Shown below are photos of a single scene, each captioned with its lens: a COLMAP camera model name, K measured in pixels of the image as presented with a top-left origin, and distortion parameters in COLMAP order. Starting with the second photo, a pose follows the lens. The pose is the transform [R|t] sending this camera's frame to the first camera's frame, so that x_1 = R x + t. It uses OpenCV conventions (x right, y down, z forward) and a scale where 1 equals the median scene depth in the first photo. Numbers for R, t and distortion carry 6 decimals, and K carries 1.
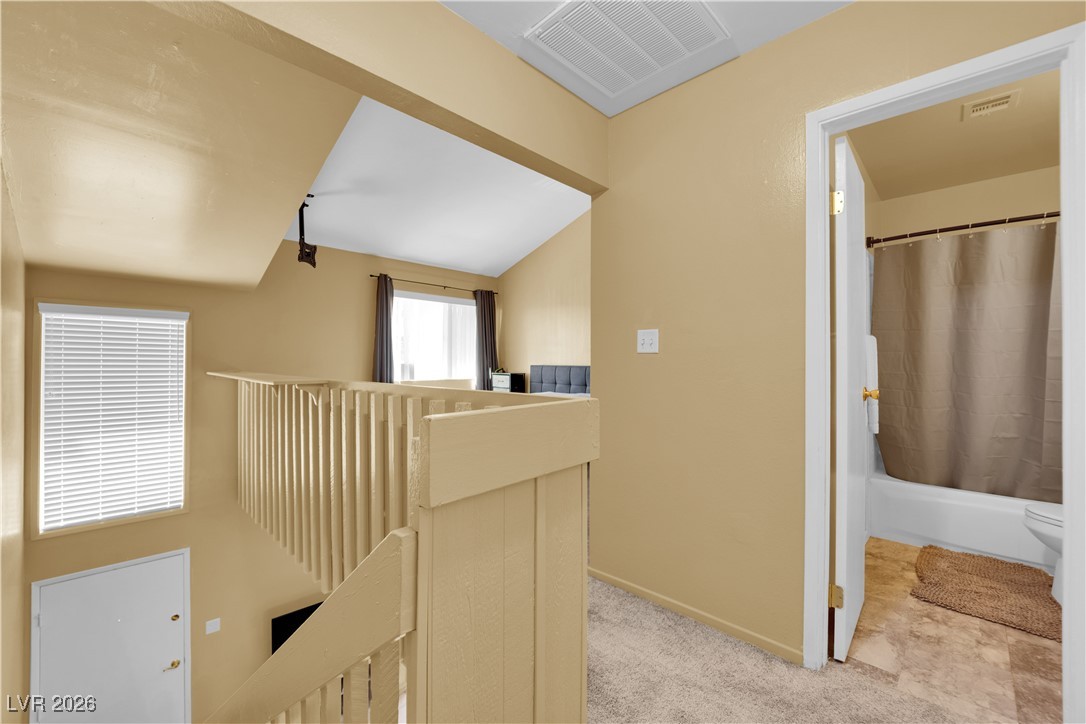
lens RADIAL K [[435.9, 0, 544.0], [0, 435.9, 359.7], [0, 0, 1]] dist [-0.006201, -0.005070]
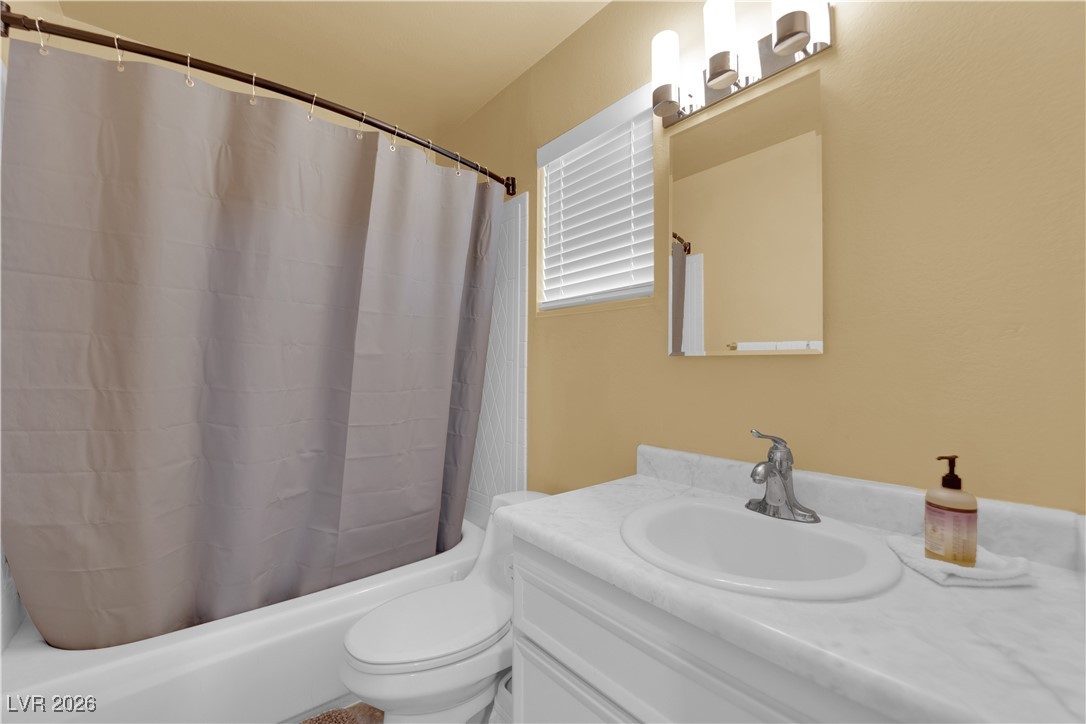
lens RADIAL K [[435.9, 0, 544.0], [0, 435.9, 359.7], [0, 0, 1]] dist [-0.006201, -0.005070]
pose [[0.071935, 0.025915, 0.997073, 0.267419], [-0.002849, 0.999664, -0.025776, 0.007654], [-0.997405, -0.000987, 0.071985, 0.317703]]
